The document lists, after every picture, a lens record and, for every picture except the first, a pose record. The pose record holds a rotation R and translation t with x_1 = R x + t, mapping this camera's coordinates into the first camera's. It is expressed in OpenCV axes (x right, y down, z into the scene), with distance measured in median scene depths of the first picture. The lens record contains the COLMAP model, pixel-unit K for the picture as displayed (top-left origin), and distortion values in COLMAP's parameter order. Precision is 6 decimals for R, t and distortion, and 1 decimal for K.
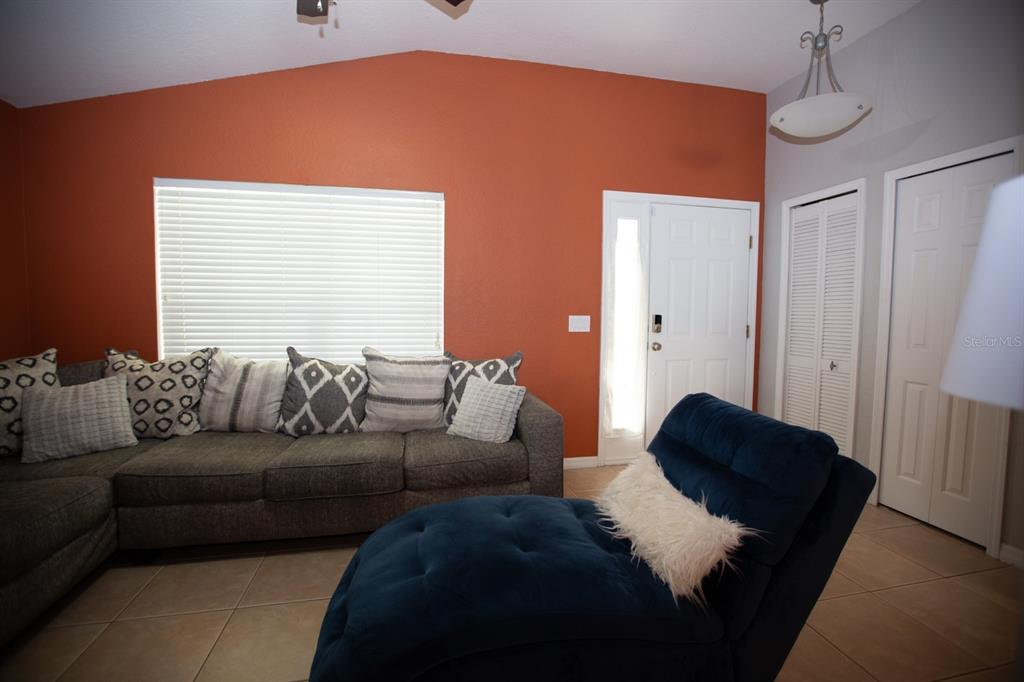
lens RADIAL K [[464.4, 0, 489.1], [0, 464.4, 339.6], [0, 0, 1]] dist [-0.002976, -0.000105]
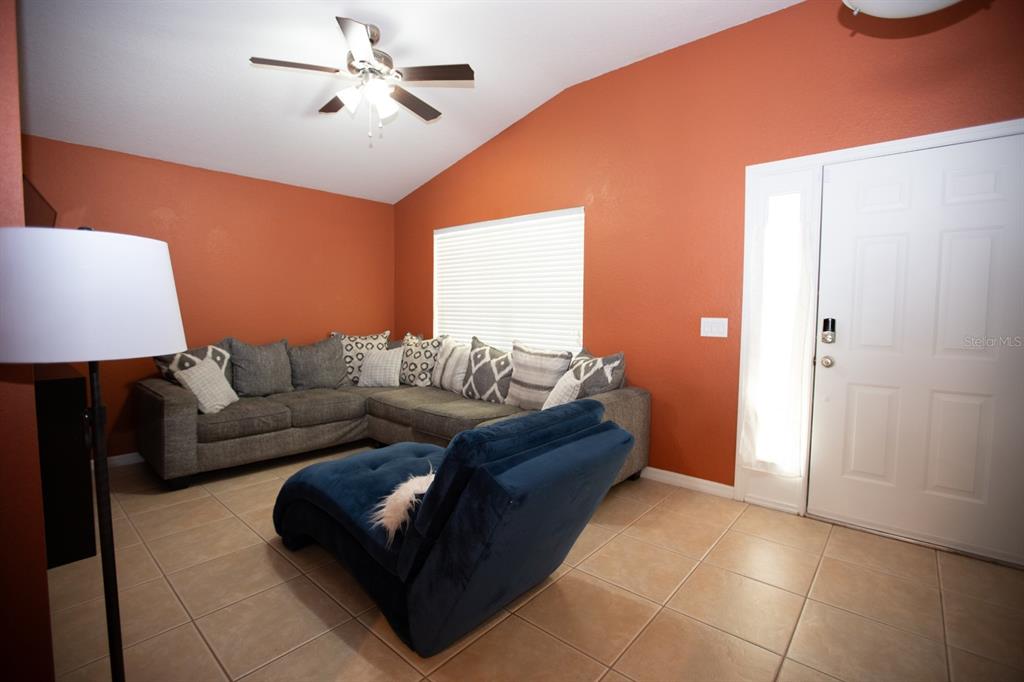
lens RADIAL K [[464.4, 0, 489.1], [0, 464.4, 339.6], [0, 0, 1]] dist [-0.002976, -0.000105]
pose [[0.608489, 0.051219, -0.791908, 0.740669], [-0.053933, 0.998277, 0.023125, -0.010232], [0.791728, 0.028639, 0.610203, 0.166495]]
